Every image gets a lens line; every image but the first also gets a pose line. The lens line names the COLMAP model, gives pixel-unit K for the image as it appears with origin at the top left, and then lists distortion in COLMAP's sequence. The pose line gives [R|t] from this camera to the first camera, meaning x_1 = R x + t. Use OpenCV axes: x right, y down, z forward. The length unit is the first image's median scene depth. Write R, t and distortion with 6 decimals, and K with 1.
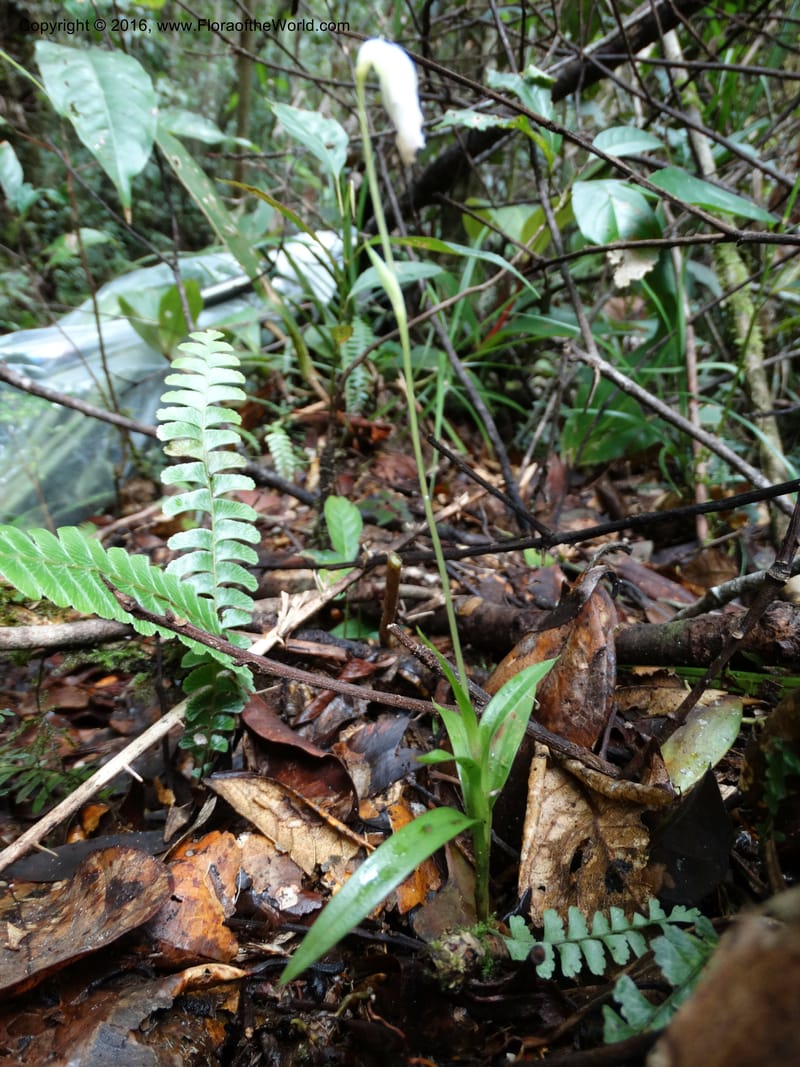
lens RADIAL K [[761.2, 0, 400.0], [0, 761.2, 533.5], [0, 0, 1]] dist [0.005869, -0.001940]
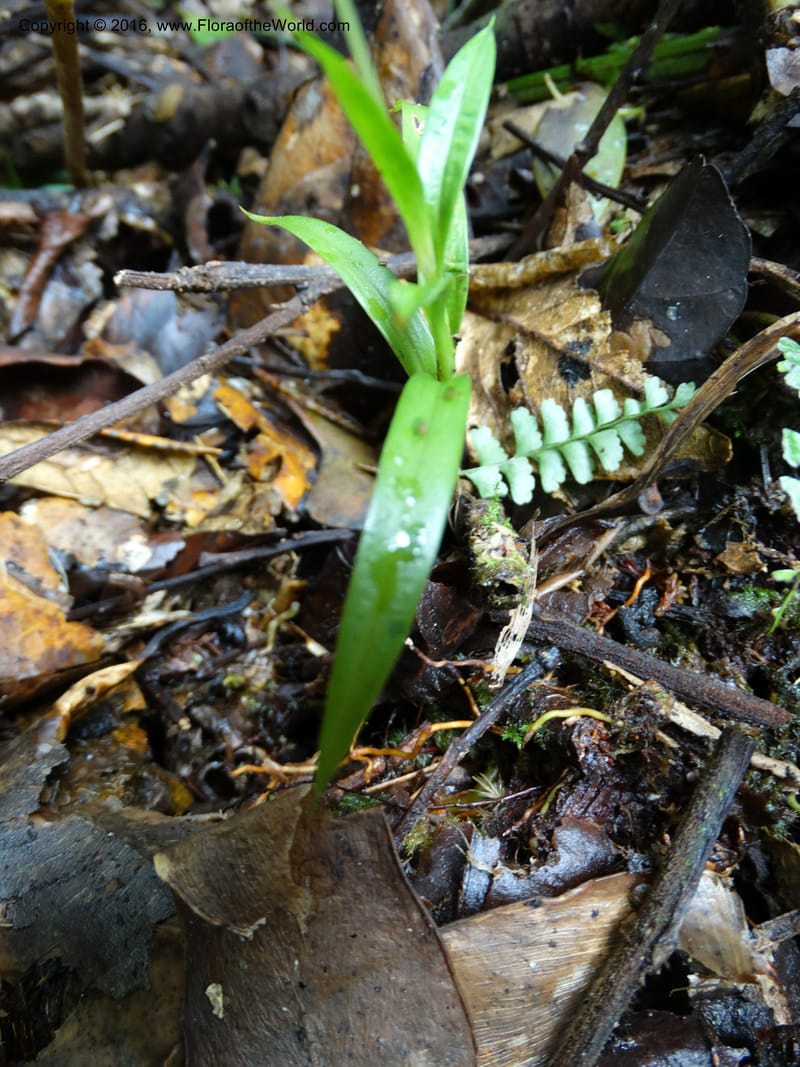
lens RADIAL K [[761.2, 0, 400.0], [0, 761.2, 533.5], [0, 0, 1]] dist [0.005869, -0.001940]
pose [[0.876377, -0.403907, 0.262342, -0.103849], [0.201413, 0.802137, 0.562147, 0.102209], [-0.437489, -0.439813, 0.784326, 0.317487]]
